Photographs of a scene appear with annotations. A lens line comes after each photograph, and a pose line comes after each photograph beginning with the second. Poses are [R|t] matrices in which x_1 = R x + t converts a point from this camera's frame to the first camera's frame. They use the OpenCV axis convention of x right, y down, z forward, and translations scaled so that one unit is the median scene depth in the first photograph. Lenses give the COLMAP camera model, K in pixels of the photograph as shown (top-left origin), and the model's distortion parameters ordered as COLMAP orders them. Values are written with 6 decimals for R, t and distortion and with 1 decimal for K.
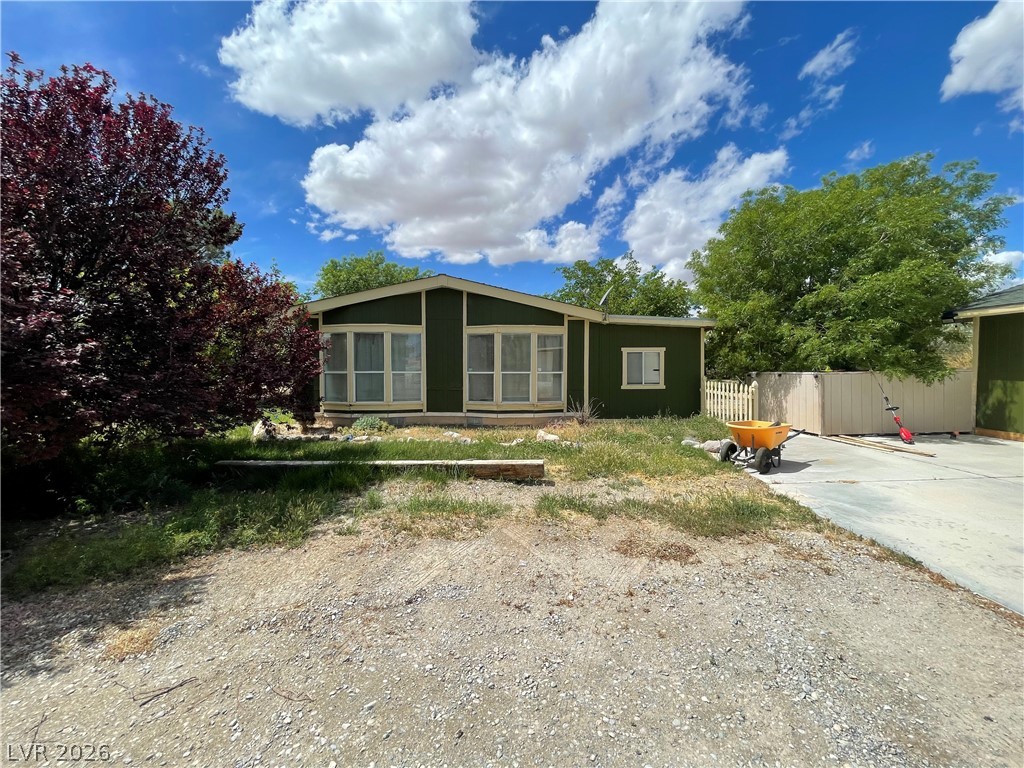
lens RADIAL K [[414.5, 0, 512.0], [0, 414.5, 377.9], [0, 0, 1]] dist [0.003718, -0.000885]
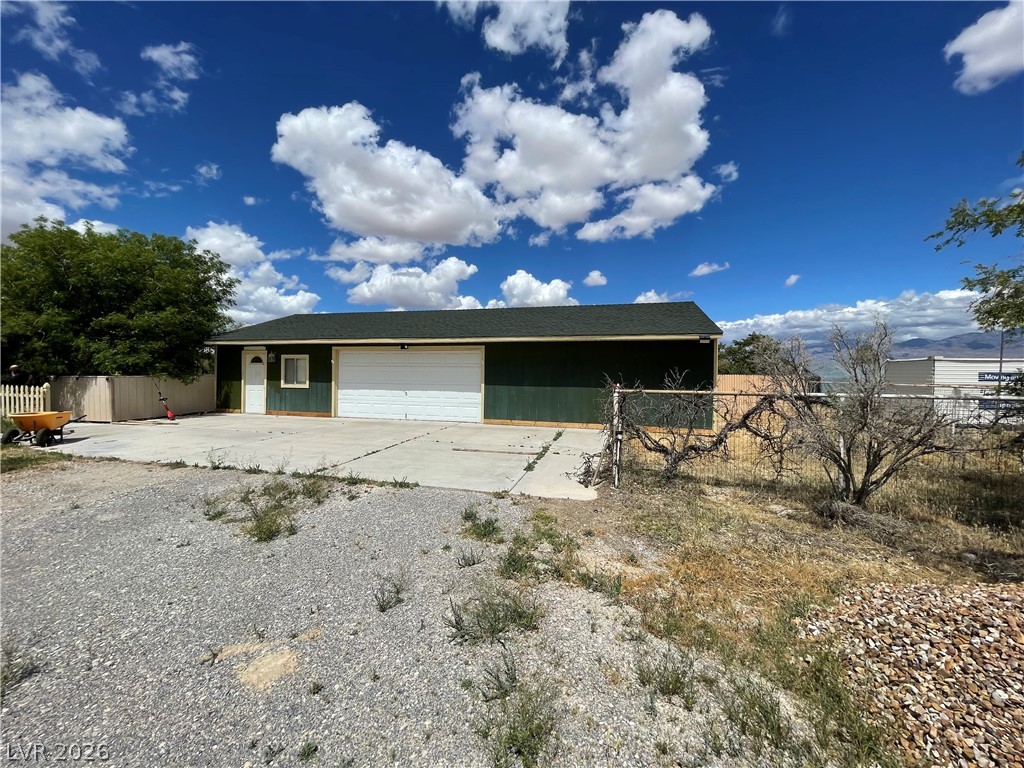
lens RADIAL K [[414.5, 0, 512.0], [0, 414.5, 377.9], [0, 0, 1]] dist [0.003718, -0.000885]
pose [[0.241493, -0.003736, 0.970395, -0.255318], [0.009770, 0.999951, 0.001419, 0.002451], [-0.970353, 0.009138, 0.241518, -0.585750]]
